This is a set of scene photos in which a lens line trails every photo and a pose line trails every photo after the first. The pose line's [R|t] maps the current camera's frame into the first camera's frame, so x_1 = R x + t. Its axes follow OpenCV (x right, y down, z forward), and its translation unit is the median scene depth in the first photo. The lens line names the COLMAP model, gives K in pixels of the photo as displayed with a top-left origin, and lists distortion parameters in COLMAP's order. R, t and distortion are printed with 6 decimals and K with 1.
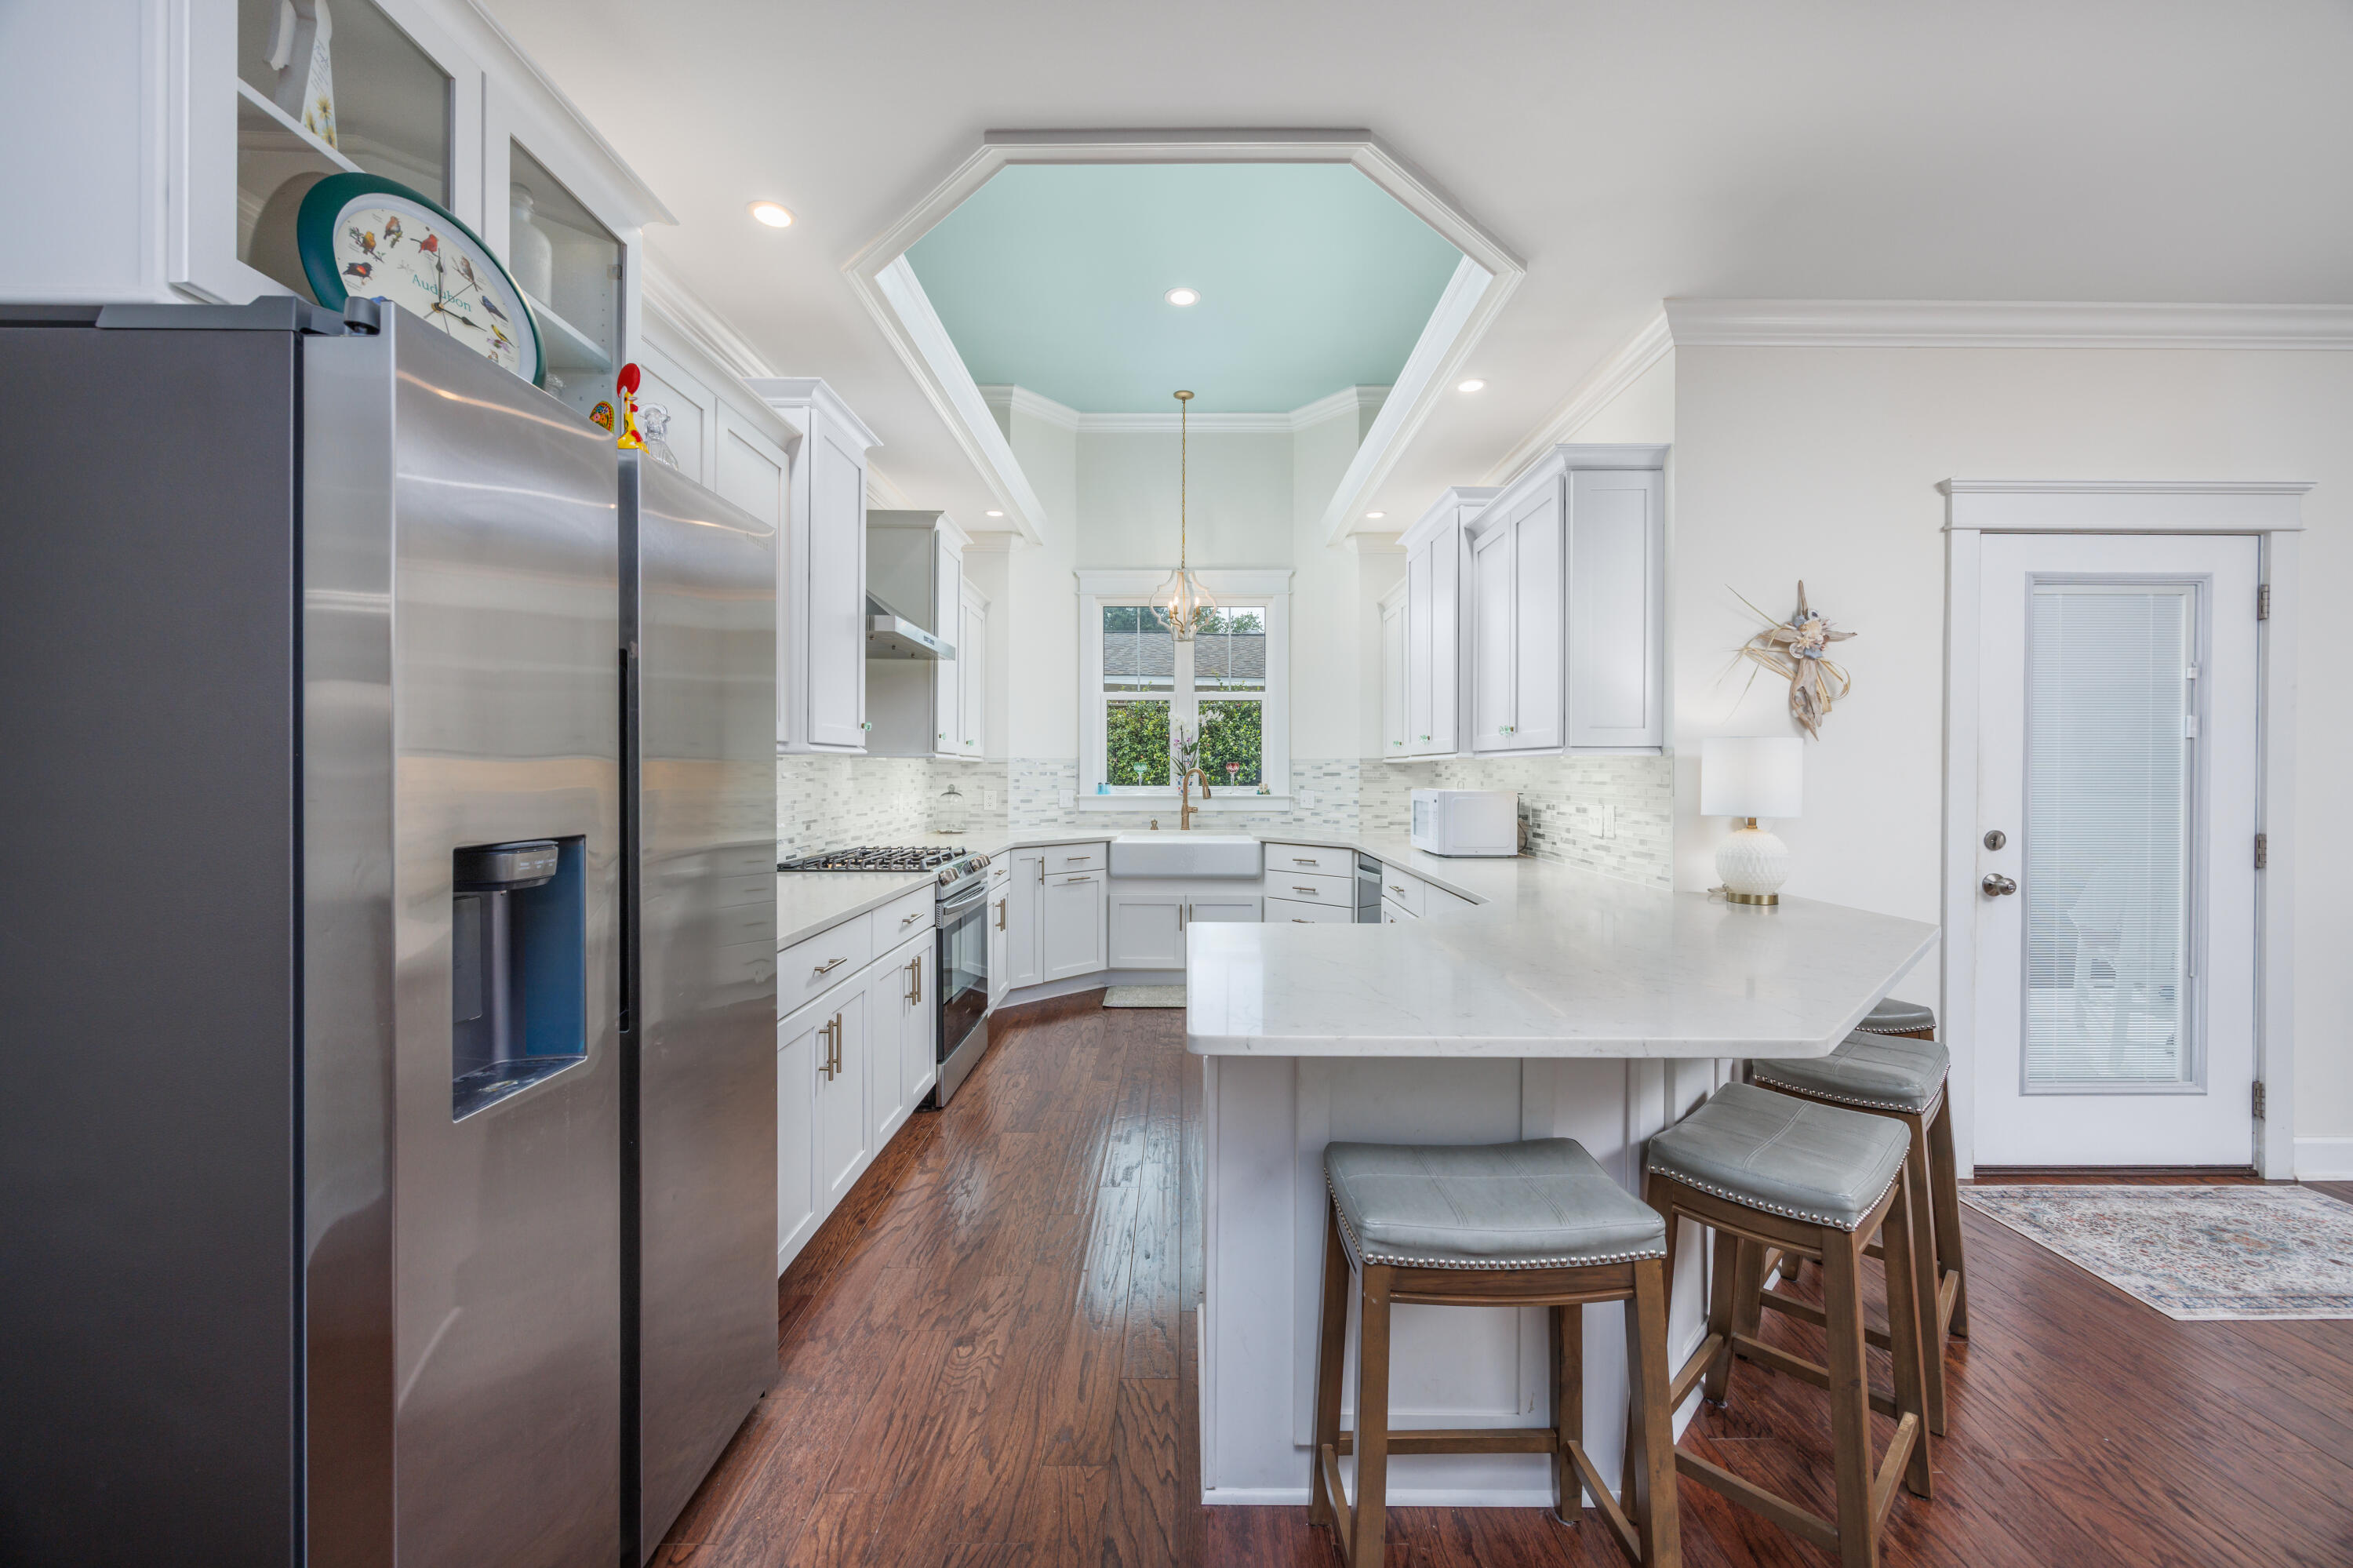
lens RADIAL K [[899.1, 0, 1176.5], [0, 899.1, 784.0], [0, 0, 1]] dist [0.000230, -0.000015]
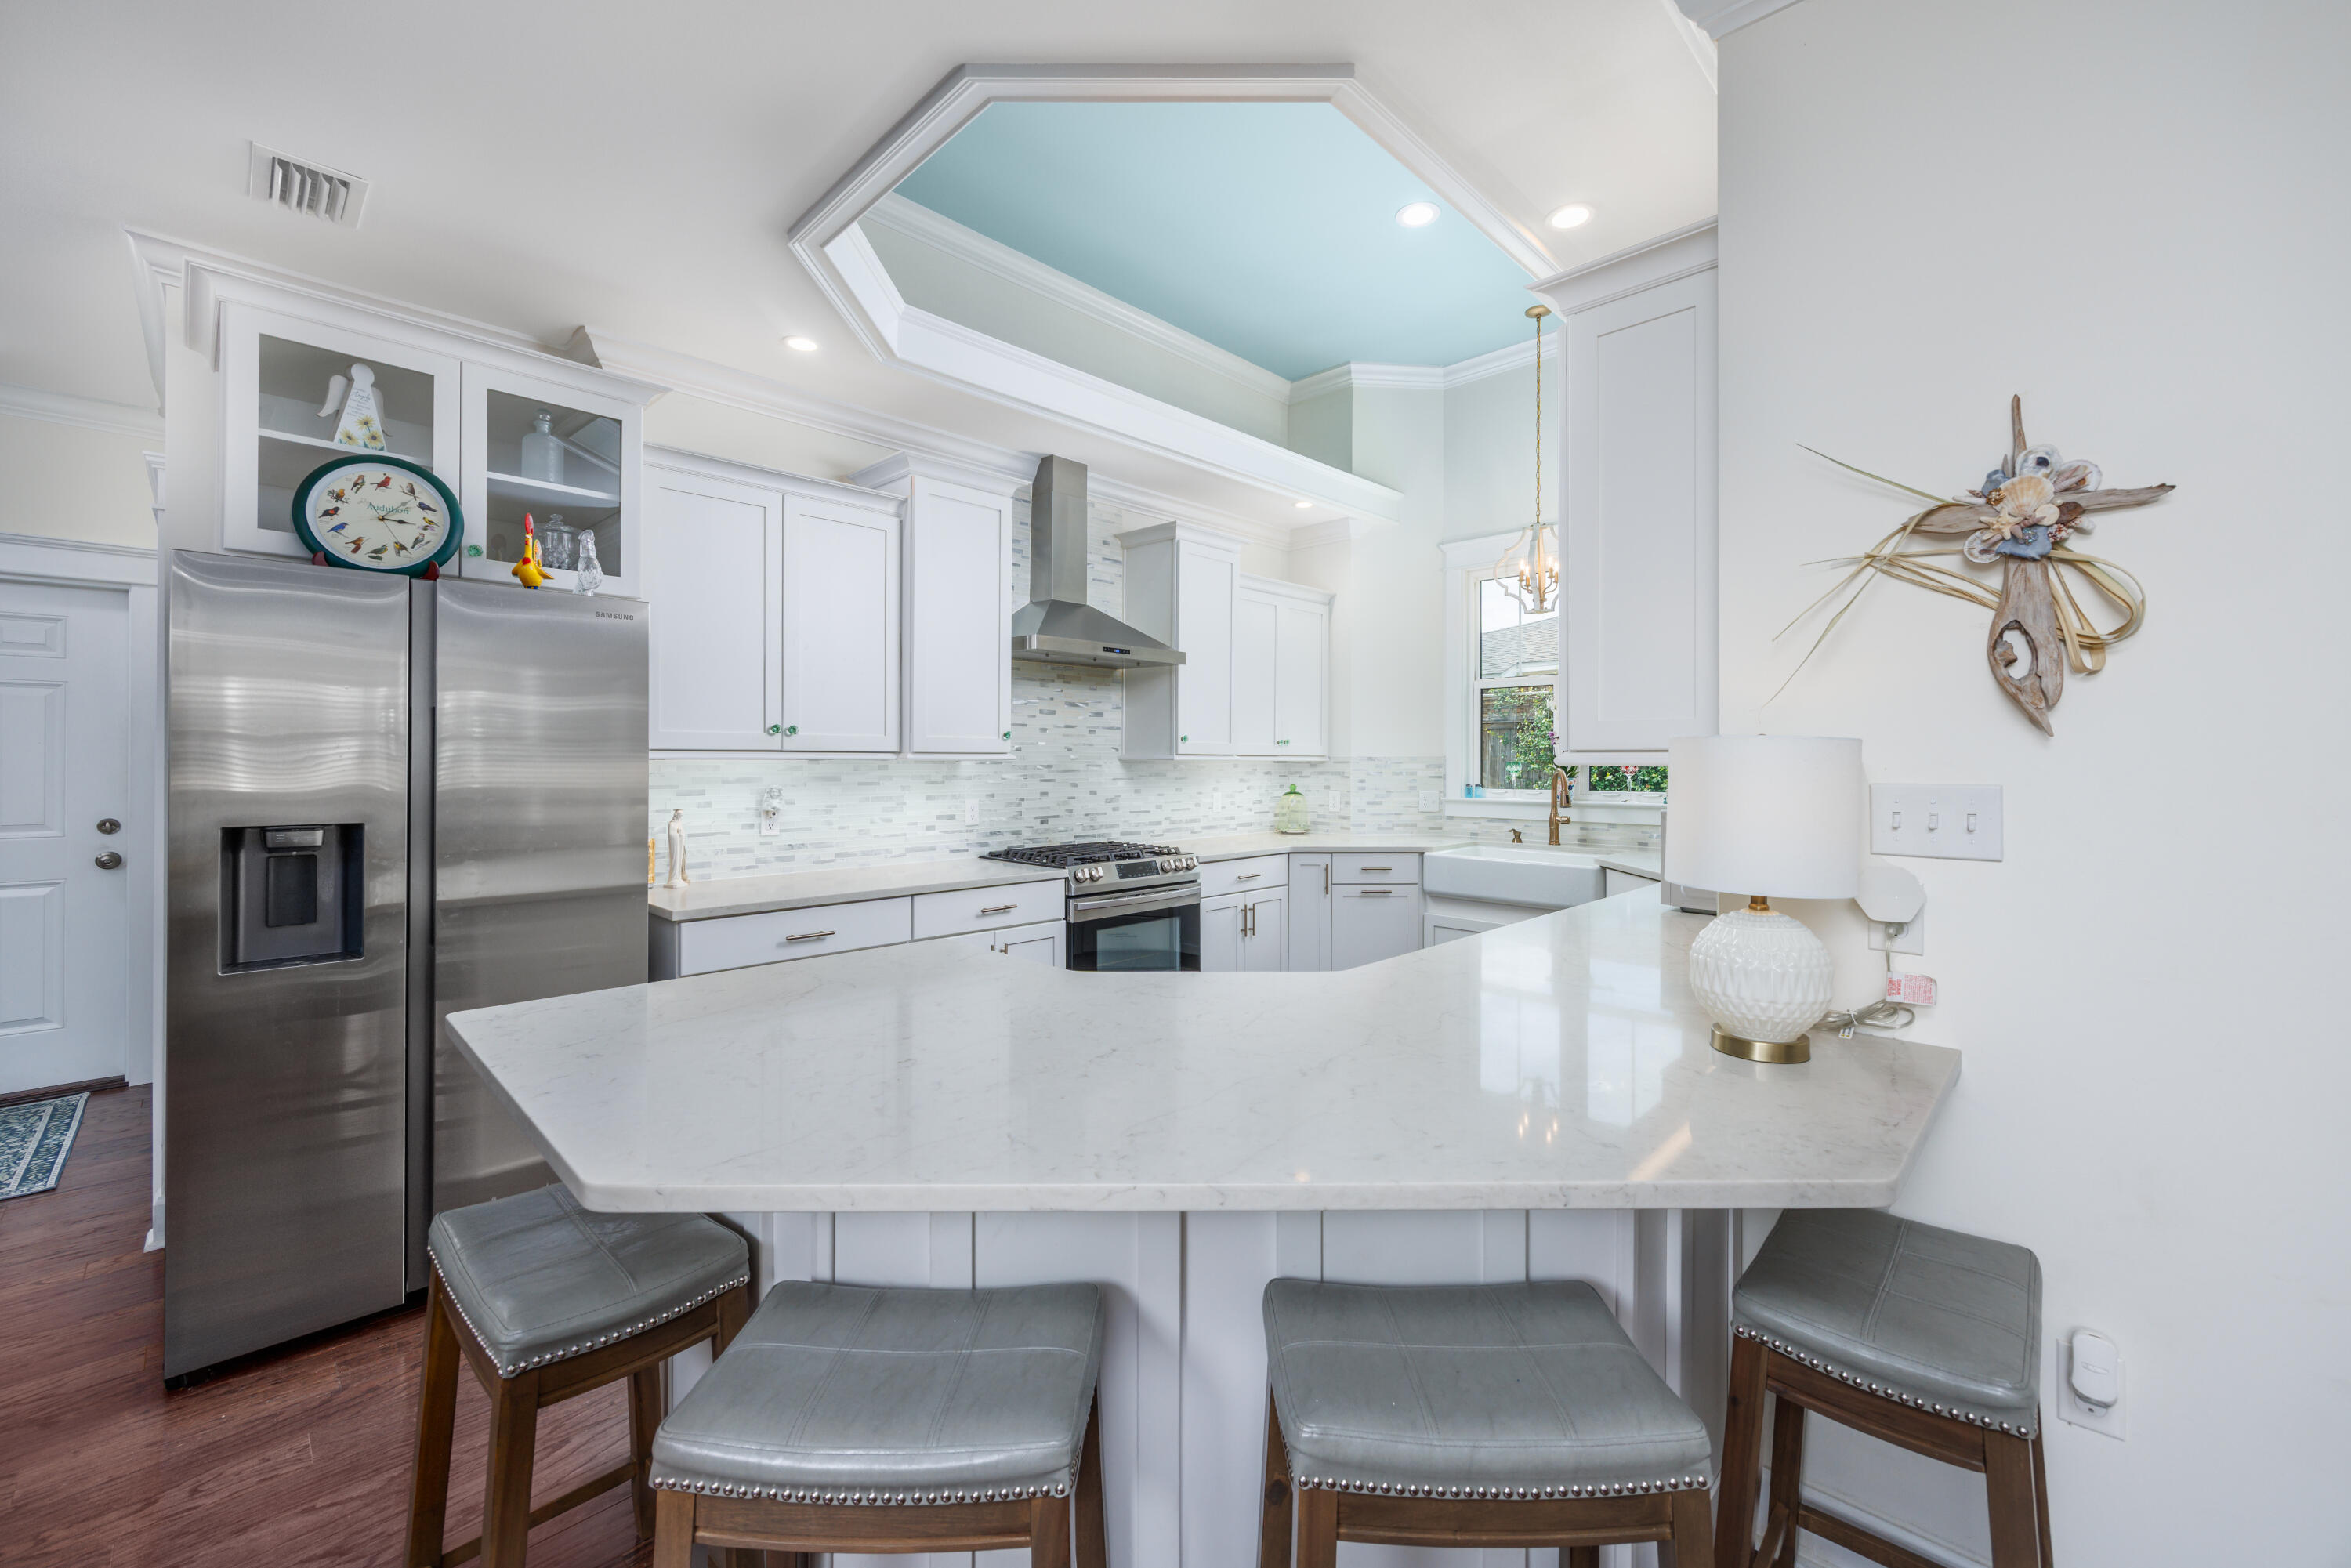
lens RADIAL K [[924.4, 0, 1179.8], [0, 924.4, 767.4], [0, 0, 1]] dist [-0.000311, 0.000014]
pose [[0.726461, 0.005511, -0.687185, 0.397504], [-0.011181, 0.999930, -0.003801, -0.013979], [0.687116, 0.010445, 0.726472, 0.196006]]
